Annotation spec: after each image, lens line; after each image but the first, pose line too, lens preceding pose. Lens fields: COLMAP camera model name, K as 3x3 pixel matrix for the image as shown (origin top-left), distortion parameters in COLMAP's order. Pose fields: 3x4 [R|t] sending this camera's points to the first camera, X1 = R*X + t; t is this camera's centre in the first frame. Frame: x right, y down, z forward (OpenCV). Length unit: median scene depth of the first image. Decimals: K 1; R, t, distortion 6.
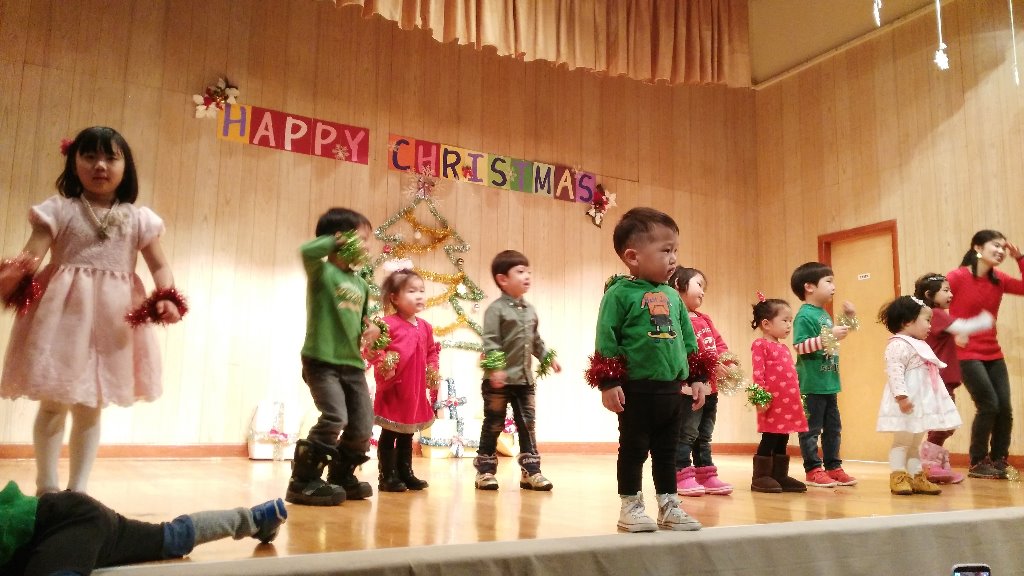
lens RADIAL K [[808.3, 0, 514.3], [0, 808.3, 301.1], [0, 0, 1]] dist [0.113351, -0.250405]
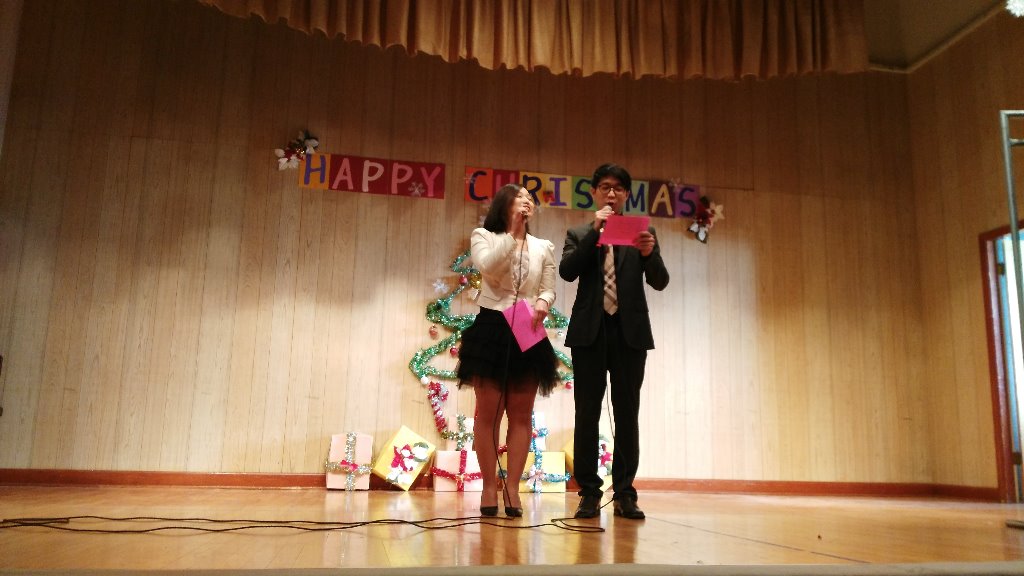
lens RADIAL K [[808.3, 0, 514.3], [0, 808.3, 301.1], [0, 0, 1]] dist [0.113351, -0.250405]
pose [[0.949492, -0.051407, -0.309551, 0.205606], [0.038932, 0.998166, -0.046350, 0.010169], [0.311366, 0.031958, 0.949753, 0.067321]]
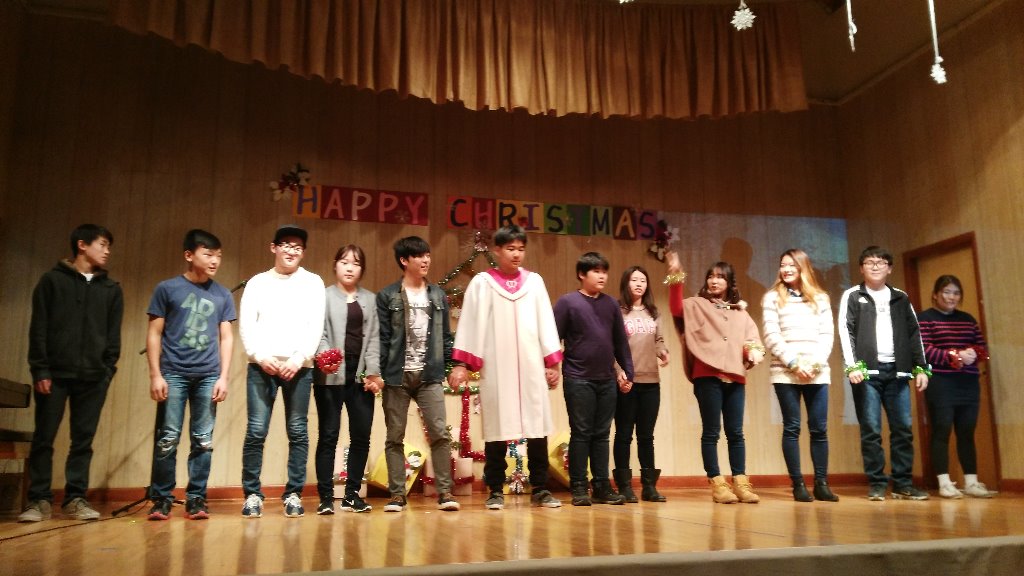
lens RADIAL K [[808.3, 0, 514.3], [0, 808.3, 301.1], [0, 0, 1]] dist [0.113351, -0.250405]
pose [[0.971165, -0.067661, -0.228608, 0.172590], [0.059636, 0.997343, -0.041838, -0.012724], [0.230831, 0.026998, 0.972619, -0.034188]]
